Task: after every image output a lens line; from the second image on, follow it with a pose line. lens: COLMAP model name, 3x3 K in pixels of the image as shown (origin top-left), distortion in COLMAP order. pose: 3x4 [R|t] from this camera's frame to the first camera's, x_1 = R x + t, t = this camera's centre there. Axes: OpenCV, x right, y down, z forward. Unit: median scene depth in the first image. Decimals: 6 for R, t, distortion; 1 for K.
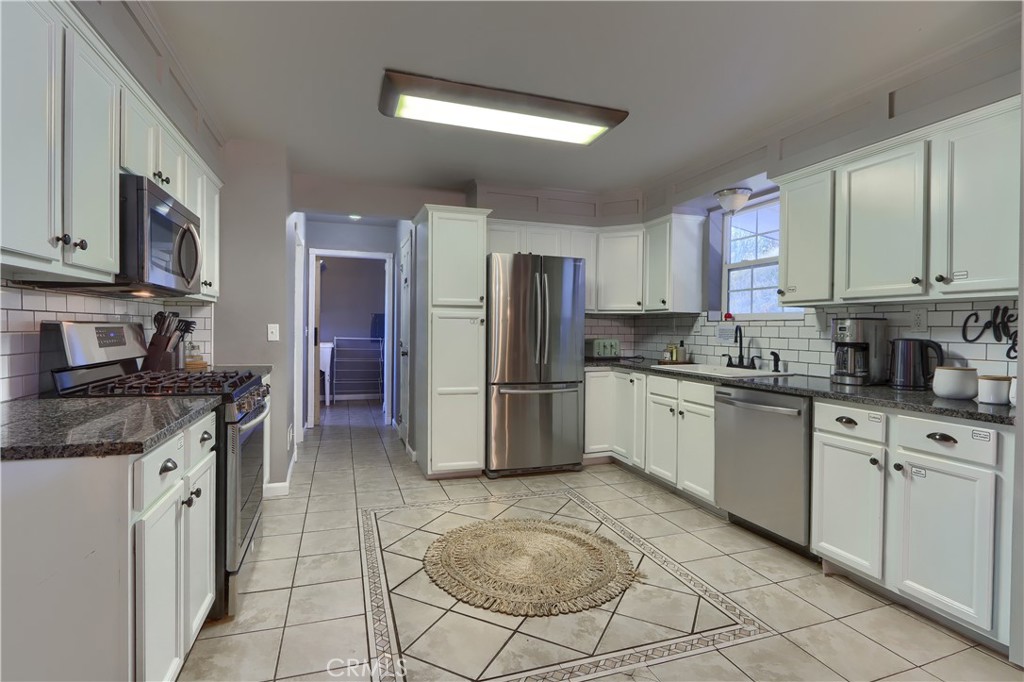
lens RADIAL K [[478.8, 0, 512.0], [0, 478.8, 341.0], [0, 0, 1]] dist [-0.010702, -0.000369]
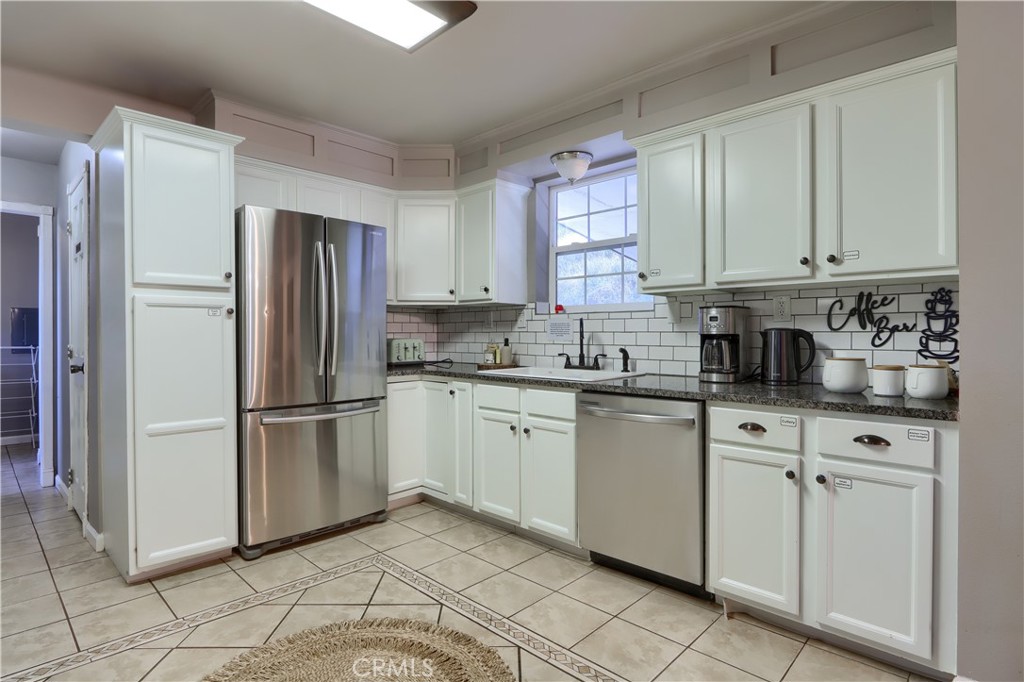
lens RADIAL K [[521.4, 0, 509.4], [0, 521.4, 338.5], [0, 0, 1]] dist [-0.015136, 0.001192]
pose [[0.890966, -0.016367, 0.453776, -0.045686], [0.022241, 0.999724, -0.007611, 0.006831], [-0.453526, 0.016874, 0.891083, 0.234367]]
